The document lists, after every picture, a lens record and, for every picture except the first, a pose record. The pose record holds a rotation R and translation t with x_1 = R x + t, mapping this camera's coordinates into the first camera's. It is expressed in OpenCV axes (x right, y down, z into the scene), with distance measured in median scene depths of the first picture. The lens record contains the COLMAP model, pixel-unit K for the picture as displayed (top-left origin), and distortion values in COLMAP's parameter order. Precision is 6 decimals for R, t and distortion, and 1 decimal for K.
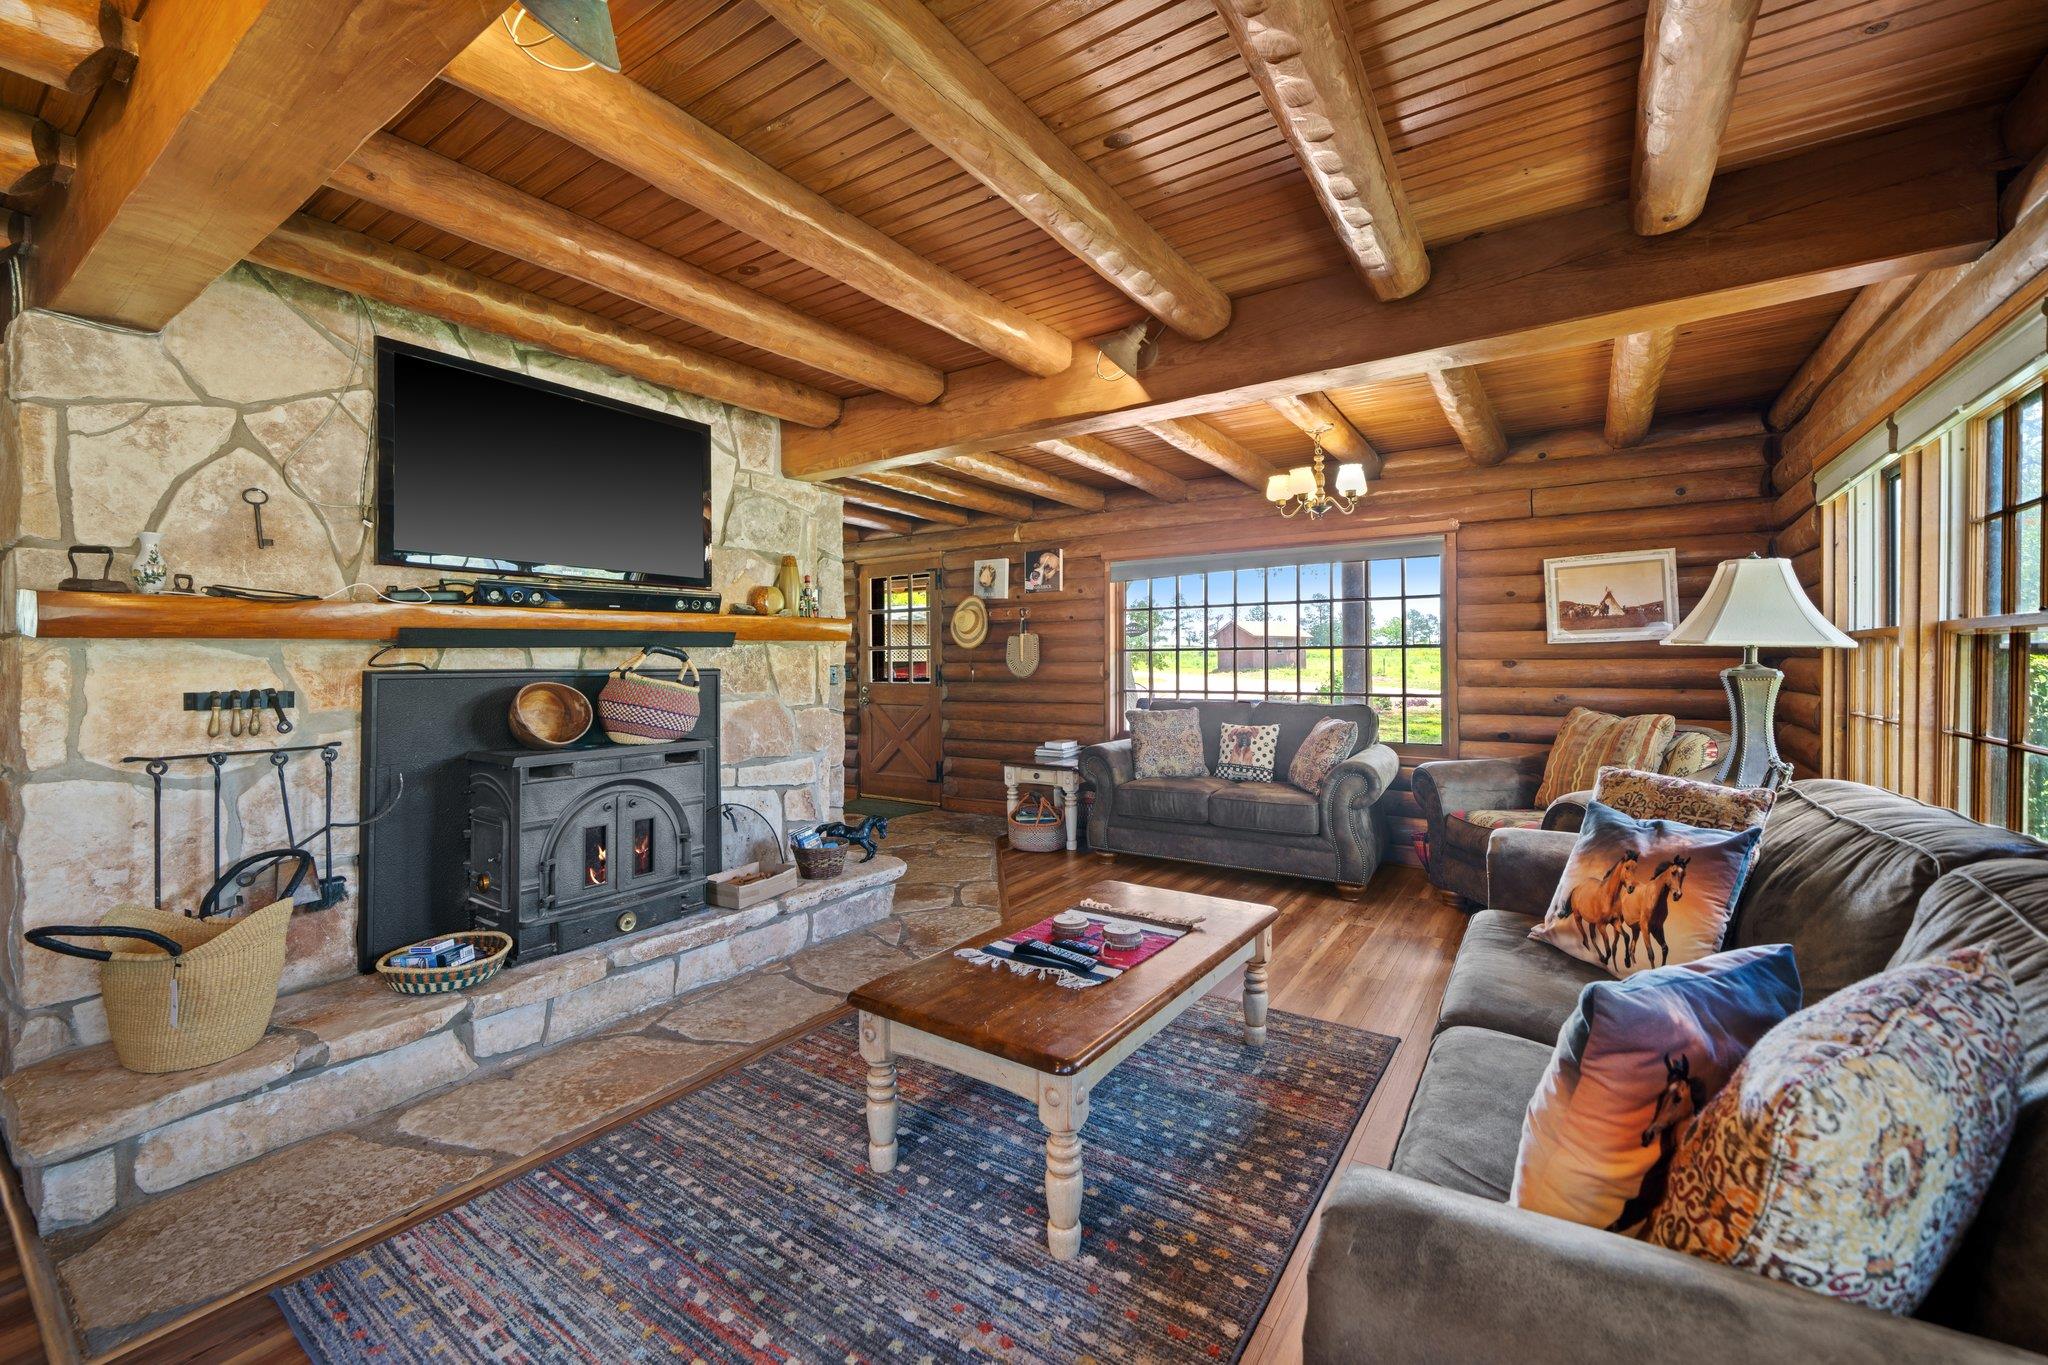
lens RADIAL K [[830.6, 0, 1020.9], [0, 830.6, 660.7], [0, 0, 1]] dist [-0.000536, -0.000046]
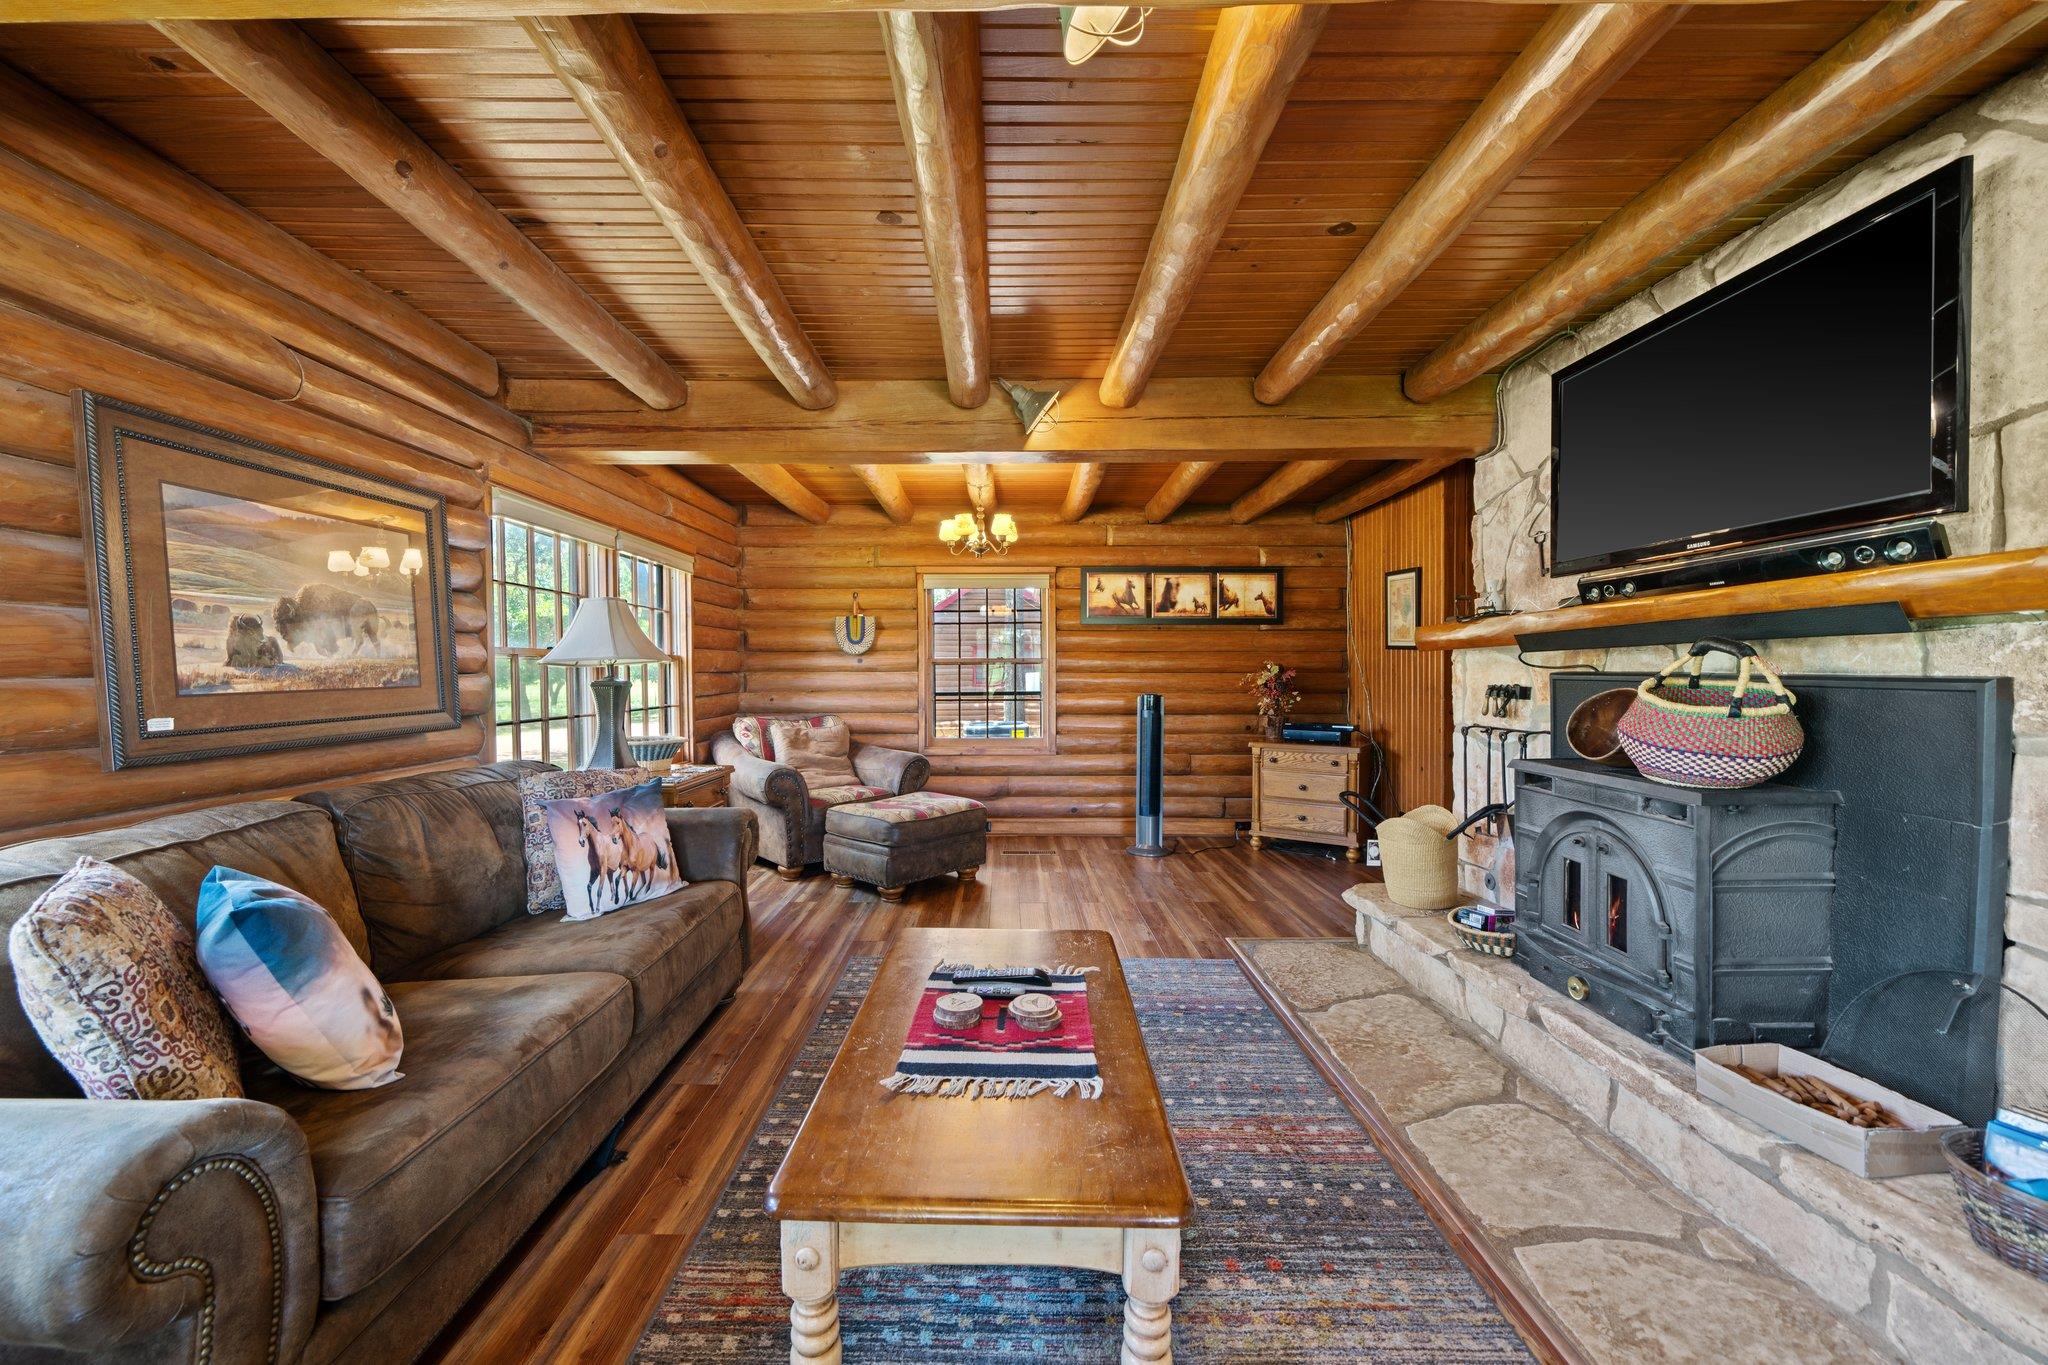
lens RADIAL K [[766.0, 0, 1013.6], [0, 766.0, 686.2], [0, 0, 1]] dist [0.000196, 0.000023]
pose [[-0.820037, 0.026050, -0.571718, 0.378202], [0.014674, 0.999592, 0.024498, -0.004126], [0.572123, 0.011700, -0.820084, 1.250137]]
